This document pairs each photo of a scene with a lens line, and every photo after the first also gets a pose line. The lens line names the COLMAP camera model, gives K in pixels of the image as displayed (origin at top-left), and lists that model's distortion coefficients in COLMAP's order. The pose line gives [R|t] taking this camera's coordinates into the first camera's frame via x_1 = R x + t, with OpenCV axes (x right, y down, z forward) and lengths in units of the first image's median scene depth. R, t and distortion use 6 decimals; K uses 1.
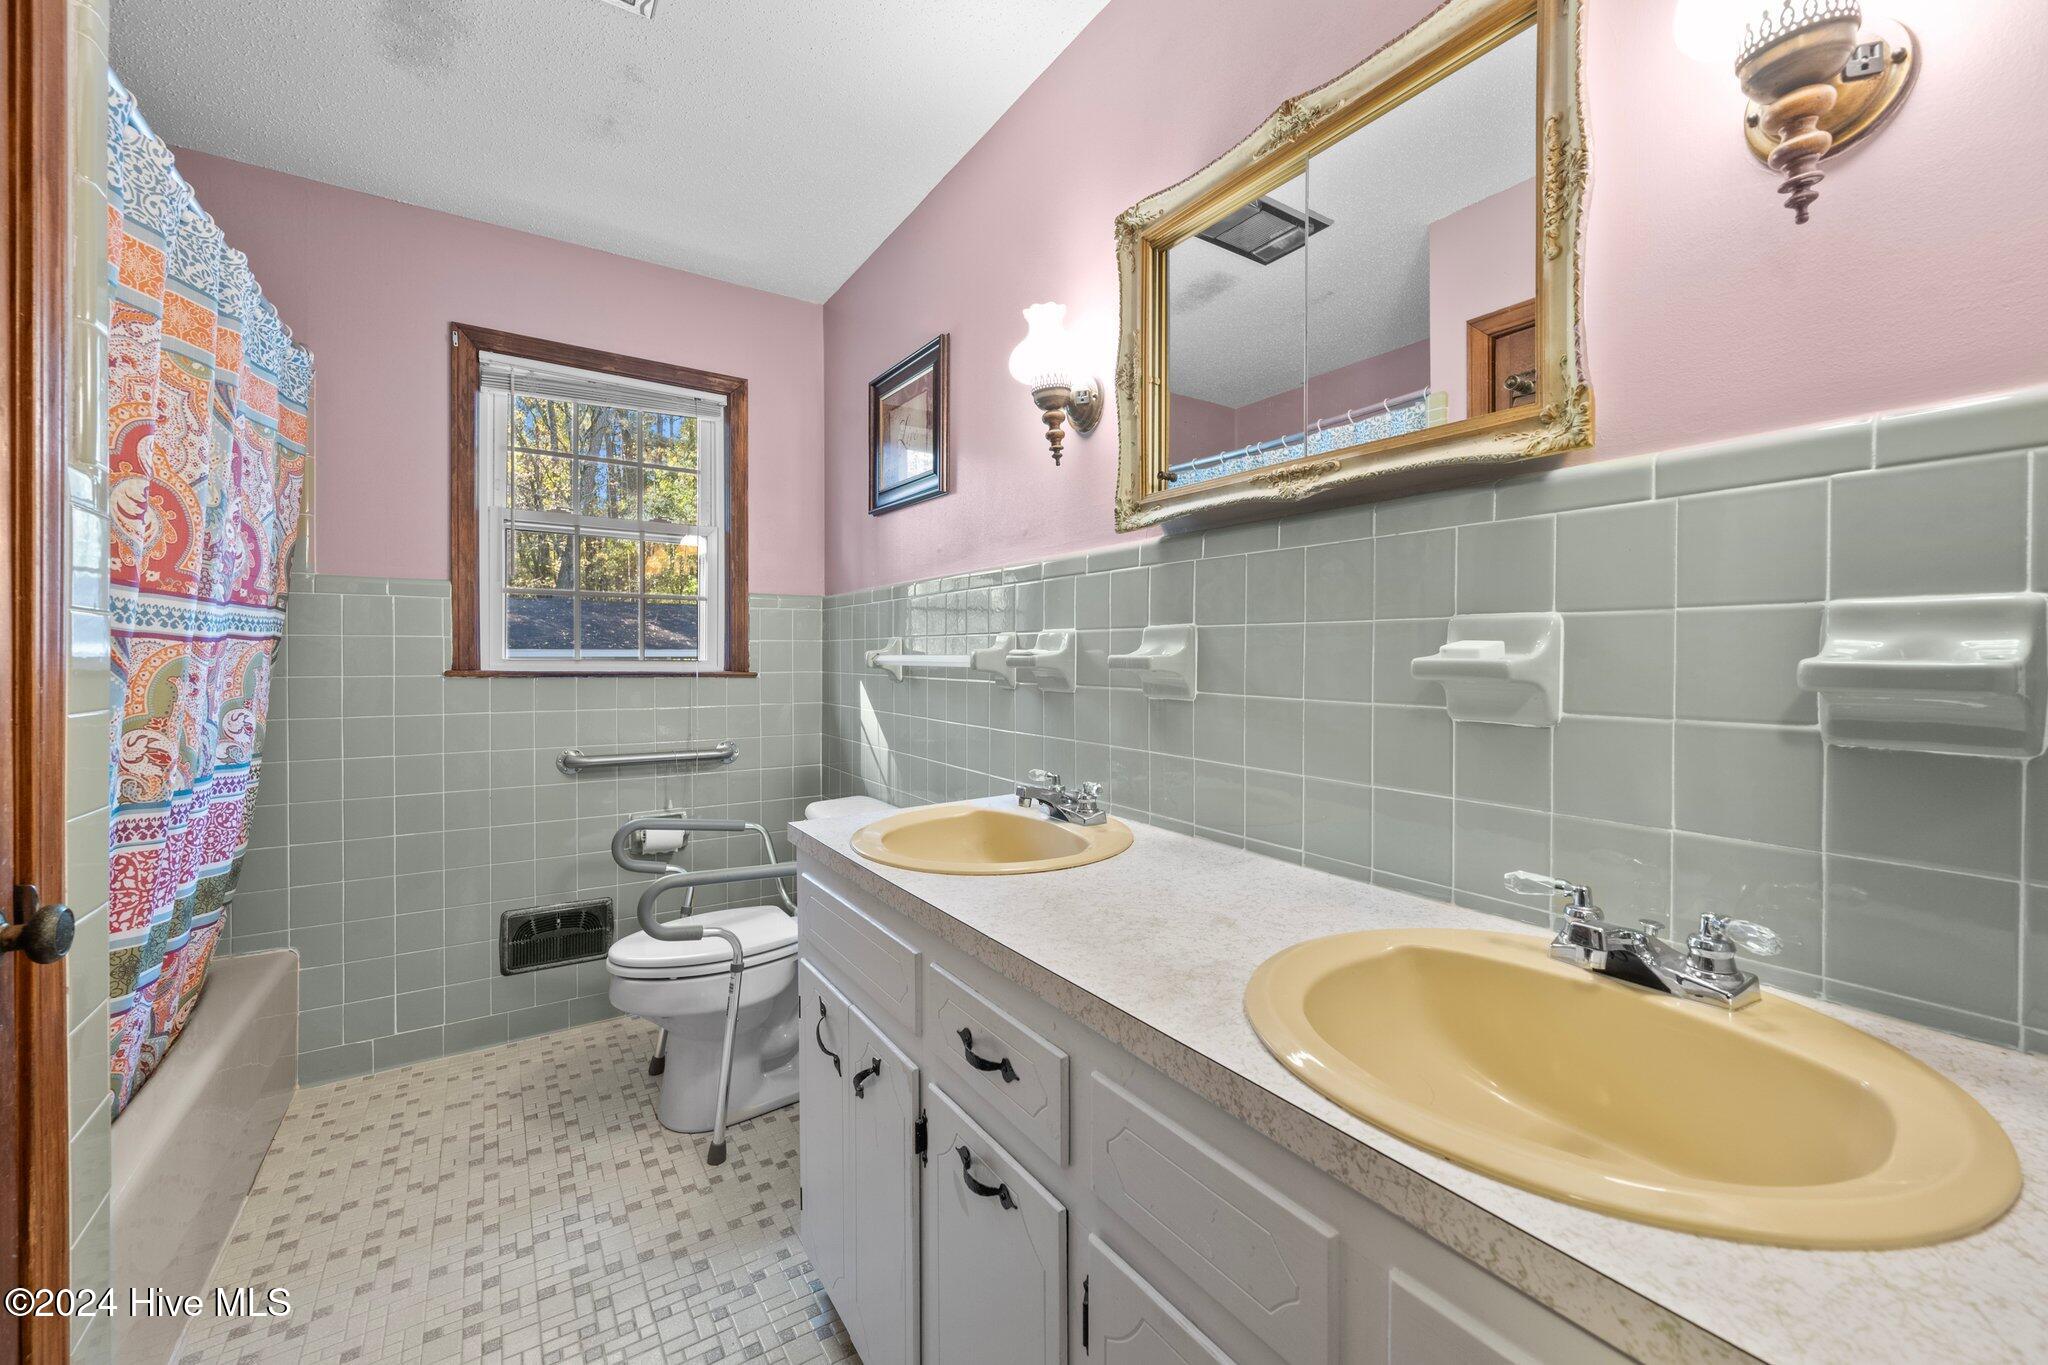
lens RADIAL K [[816.4, 0, 1026.8], [0, 816.4, 664.1], [0, 0, 1]] dist [-0.001480, -0.000359]
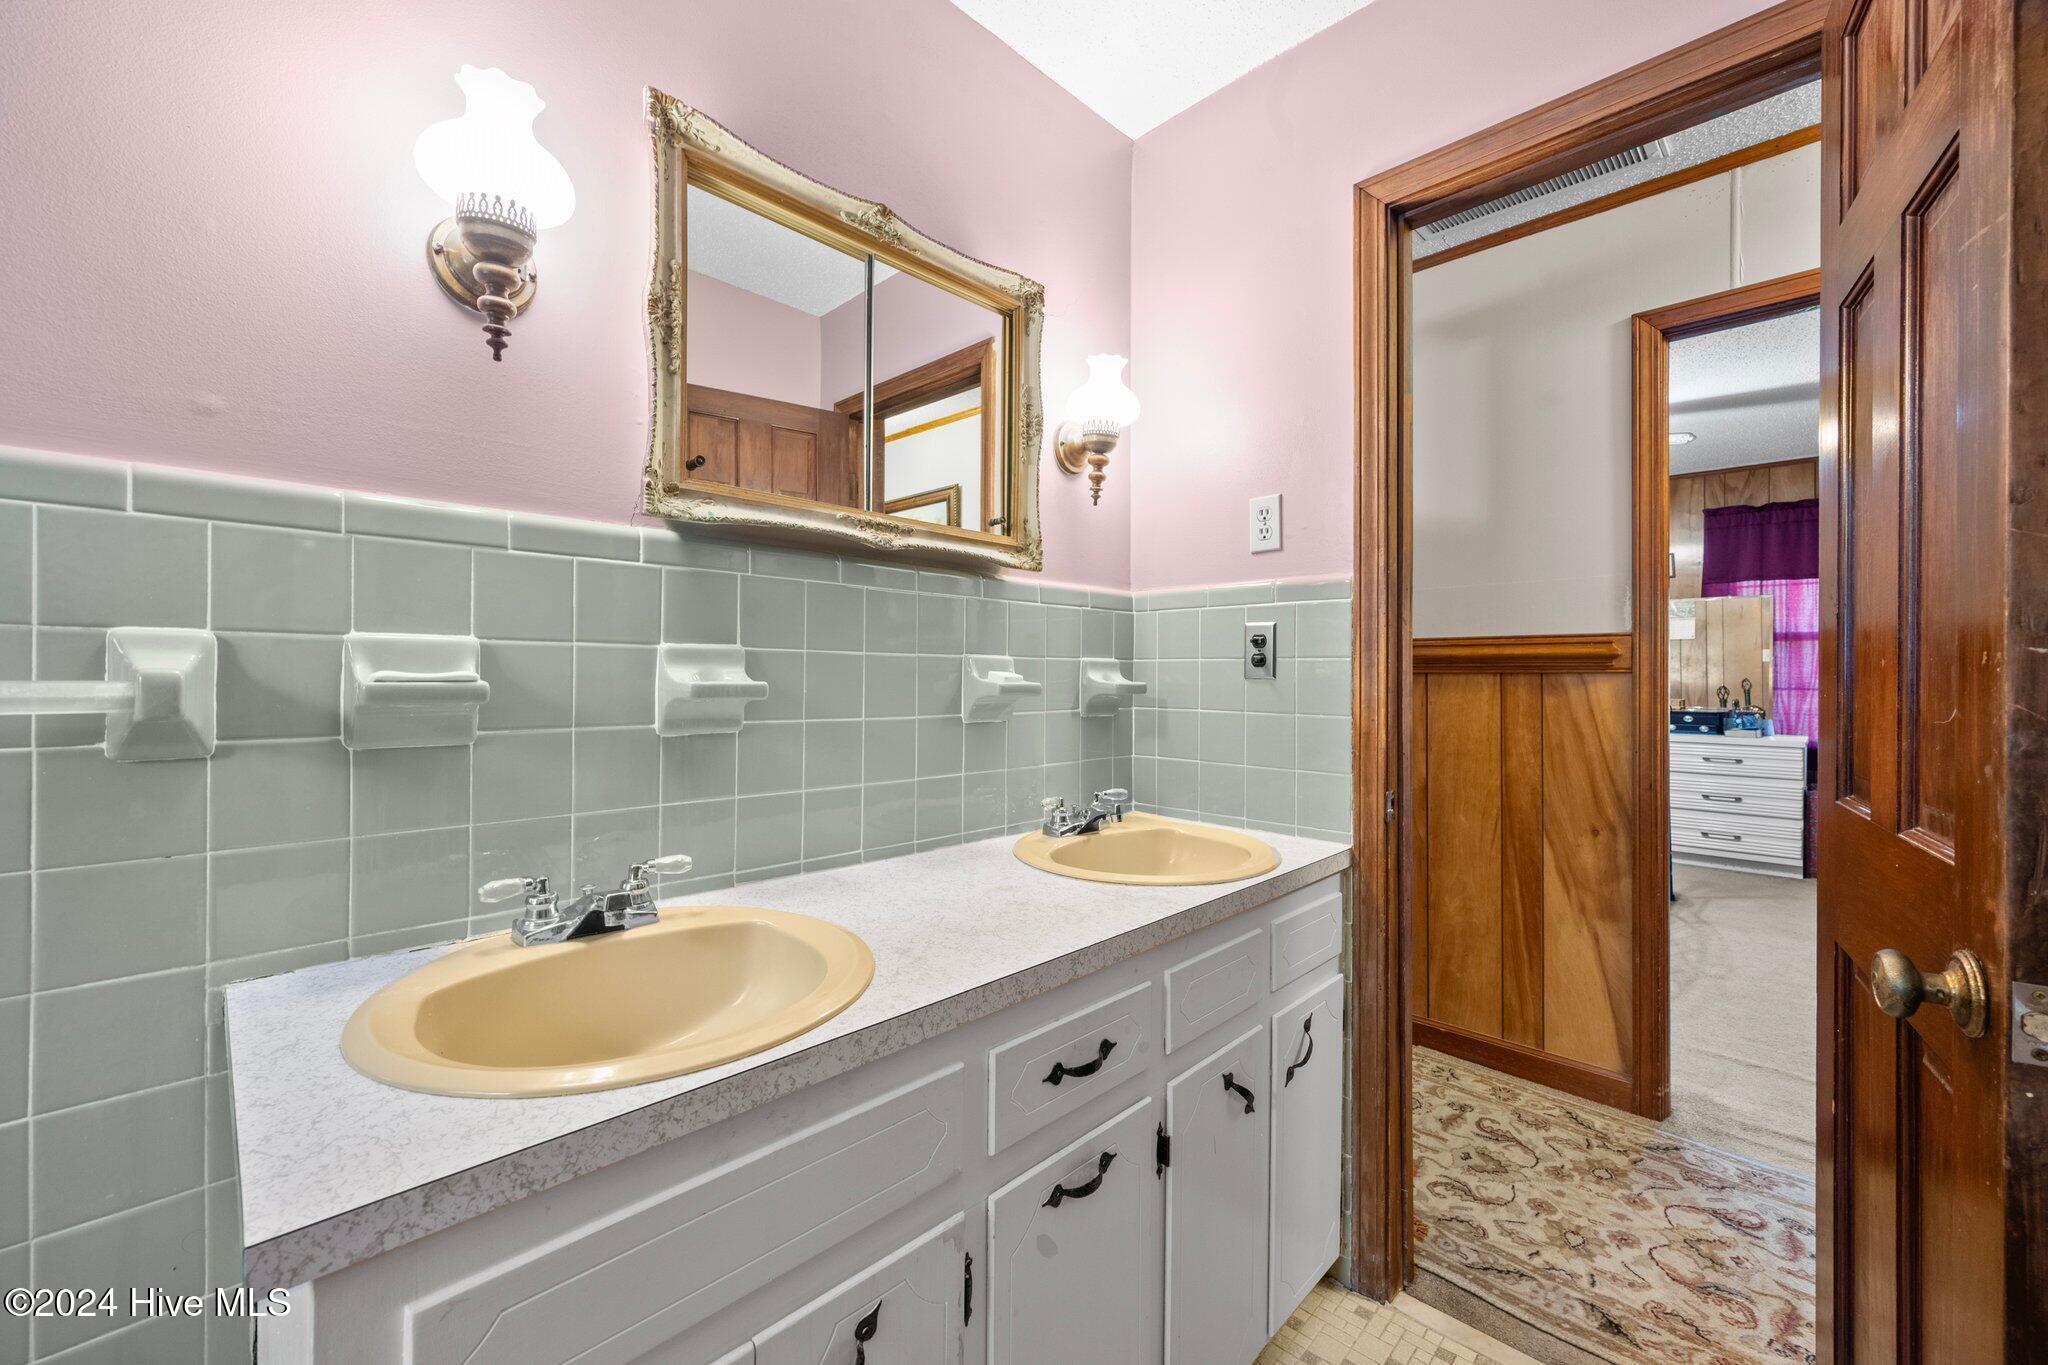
lens RADIAL K [[816.4, 0, 1025.6], [0, 816.4, 675.3], [0, 0, 1]] dist [-0.001480, -0.000359]
pose [[-0.211376, -0.004767, 0.977393, -0.847439], [0.004197, 0.999974, 0.005785, -0.023771], [-0.977396, 0.005325, -0.211351, 1.027458]]
